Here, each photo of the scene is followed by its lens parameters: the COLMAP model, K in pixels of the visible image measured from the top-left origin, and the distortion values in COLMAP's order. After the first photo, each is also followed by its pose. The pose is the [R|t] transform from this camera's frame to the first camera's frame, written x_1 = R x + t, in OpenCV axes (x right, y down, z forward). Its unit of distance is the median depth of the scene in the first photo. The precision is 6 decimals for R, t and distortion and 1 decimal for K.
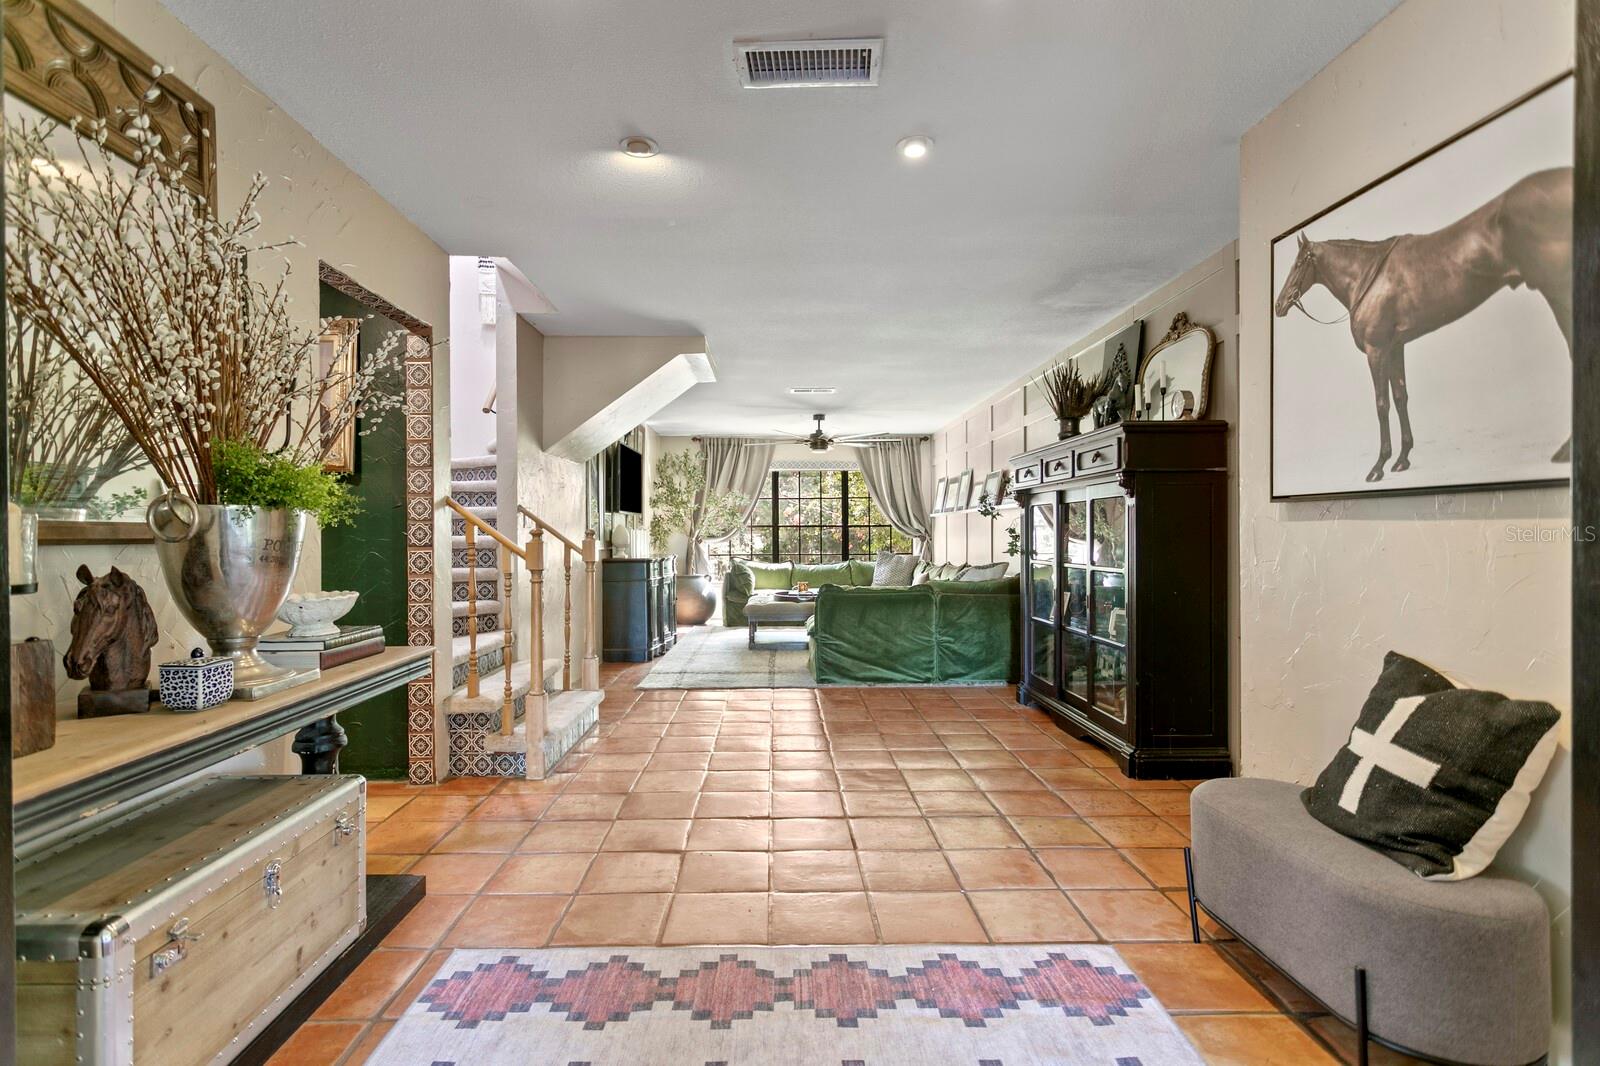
lens RADIAL K [[761.4, 0, 775.5], [0, 761.4, 537.3], [0, 0, 1]] dist [0.000091, 0.000593]
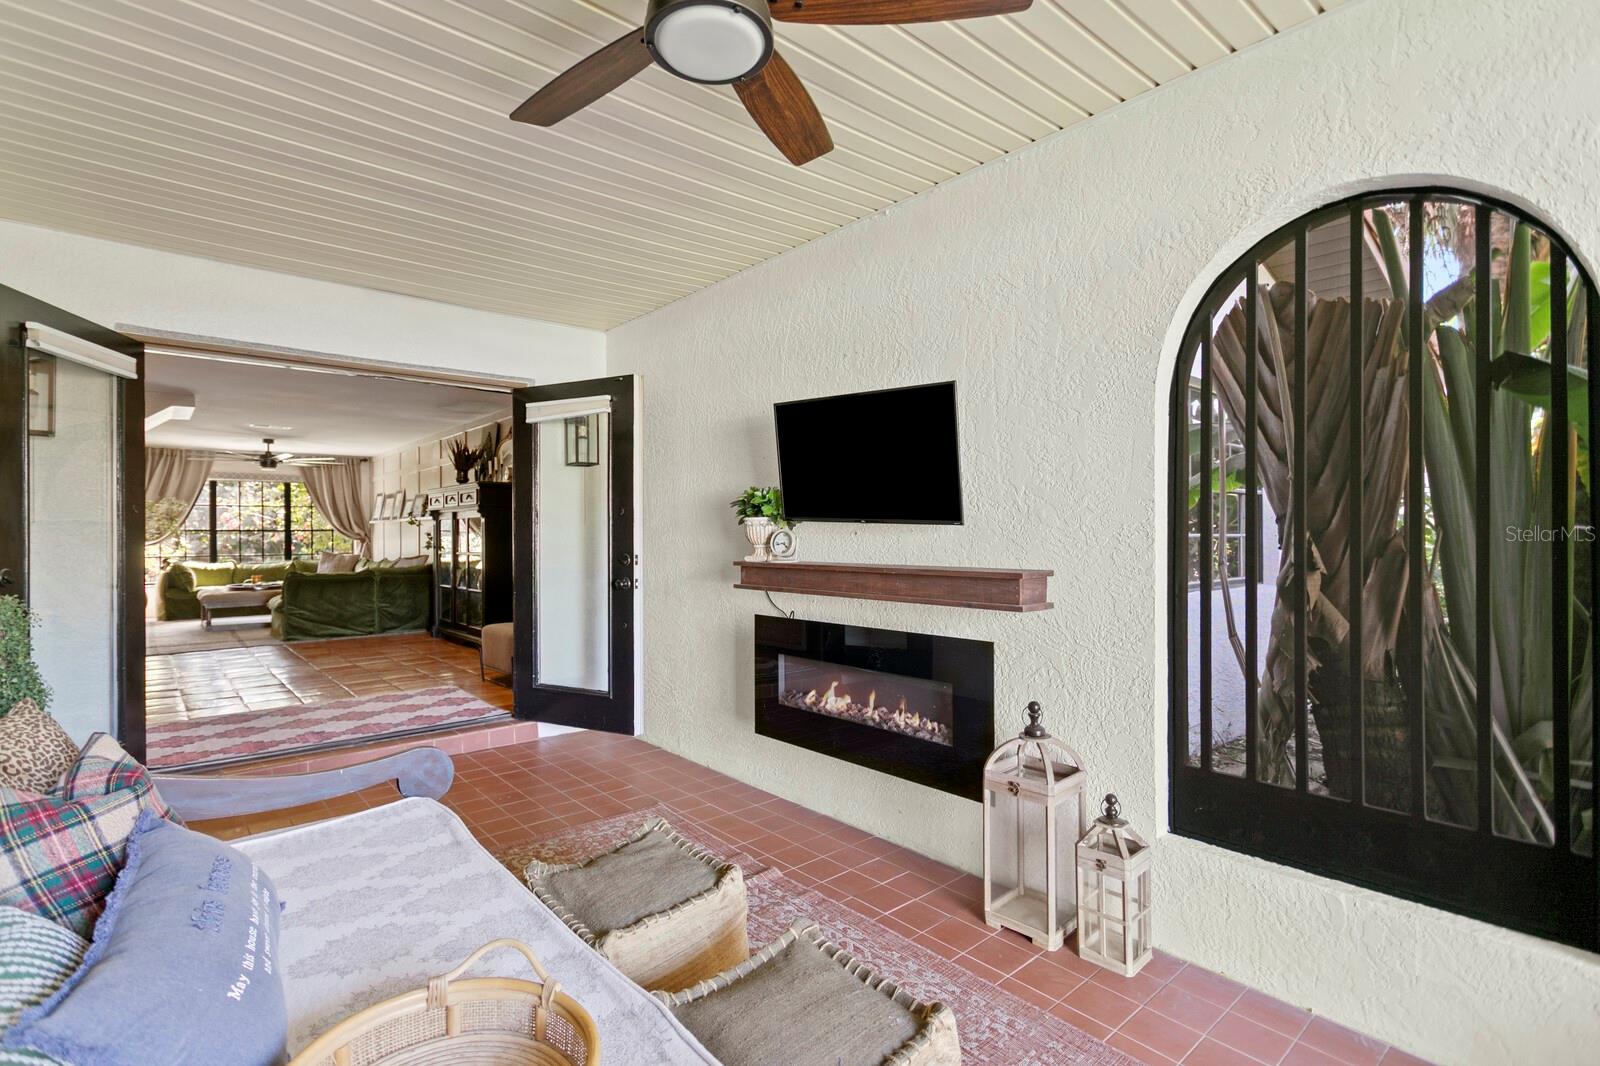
lens RADIAL K [[759.2, 0, 758.3], [0, 759.2, 529.1], [0, 0, 1]] dist [0.026020, 0.000223]
pose [[0.778416, 0.004570, 0.627732, -0.125125], [0.005543, 0.999884, -0.014153, 0.005500], [-0.627724, 0.014497, 0.778301, -0.539634]]
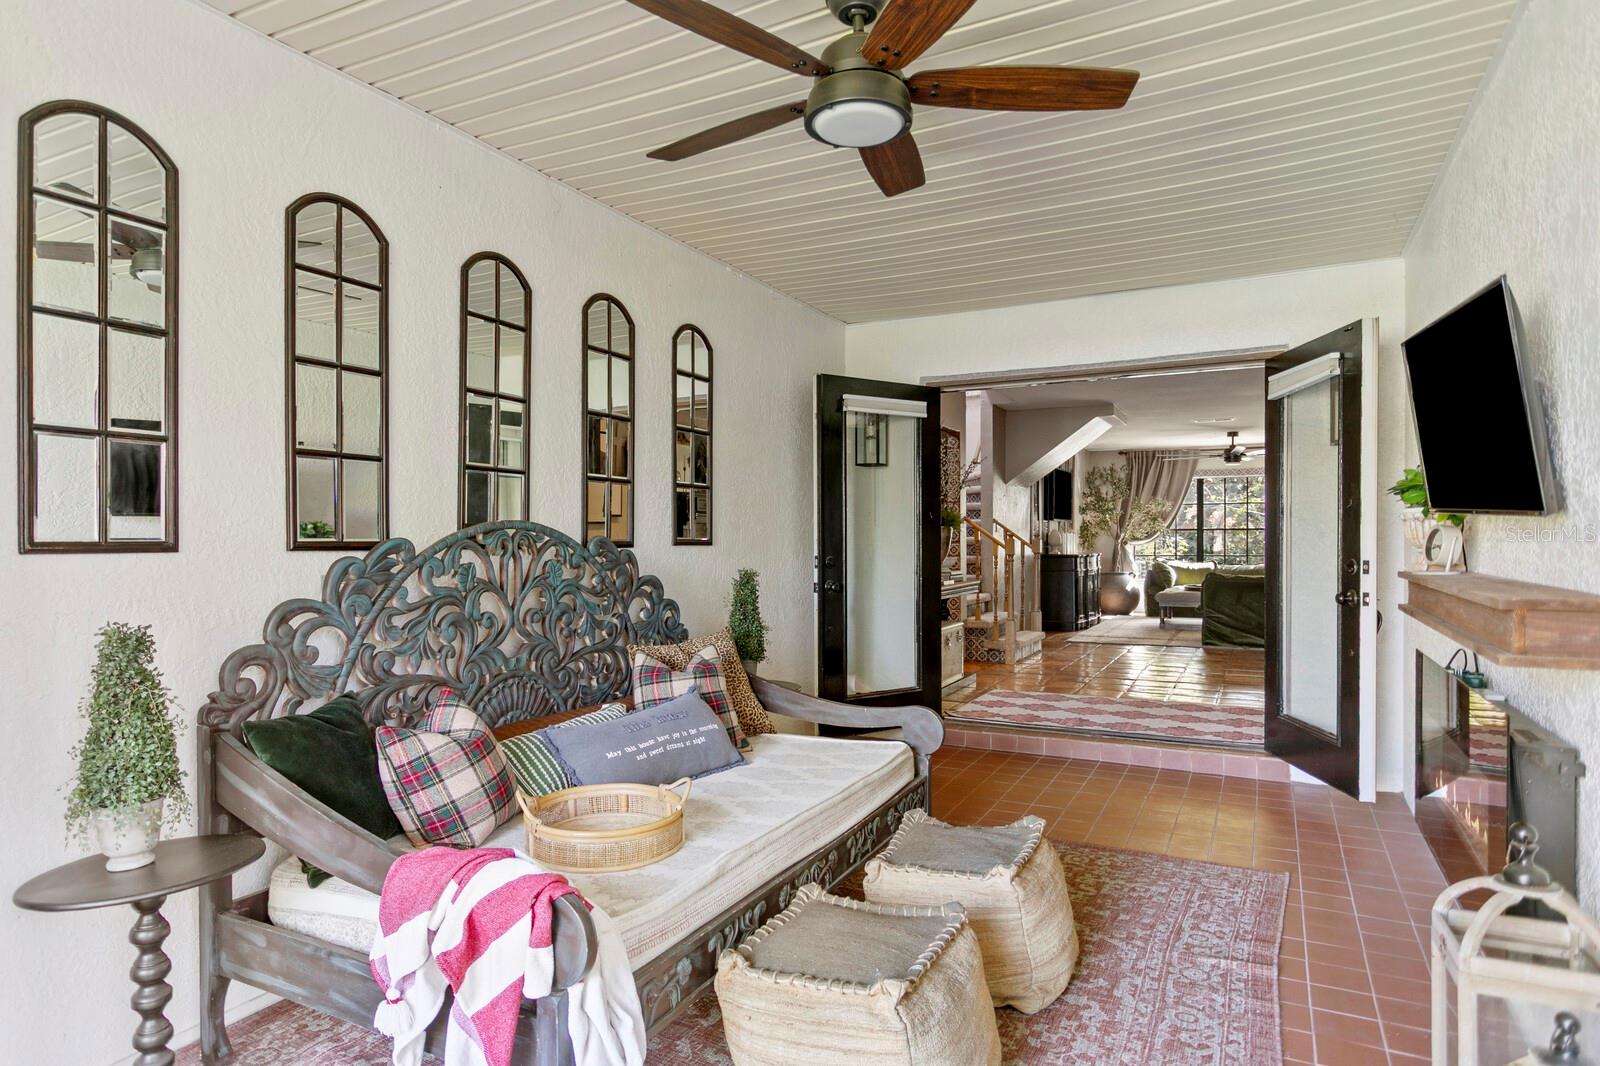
lens RADIAL K [[928.6, 0, 800.0], [0, 928.6, 533.0], [0, 0, 1]] dist [-0.002037, 0.106623]
pose [[0.893318, -0.002602, -0.449417, 0.129996], [-0.001992, 0.999951, -0.009747, 0.006699], [0.449420, 0.009602, 0.893269, -0.657292]]
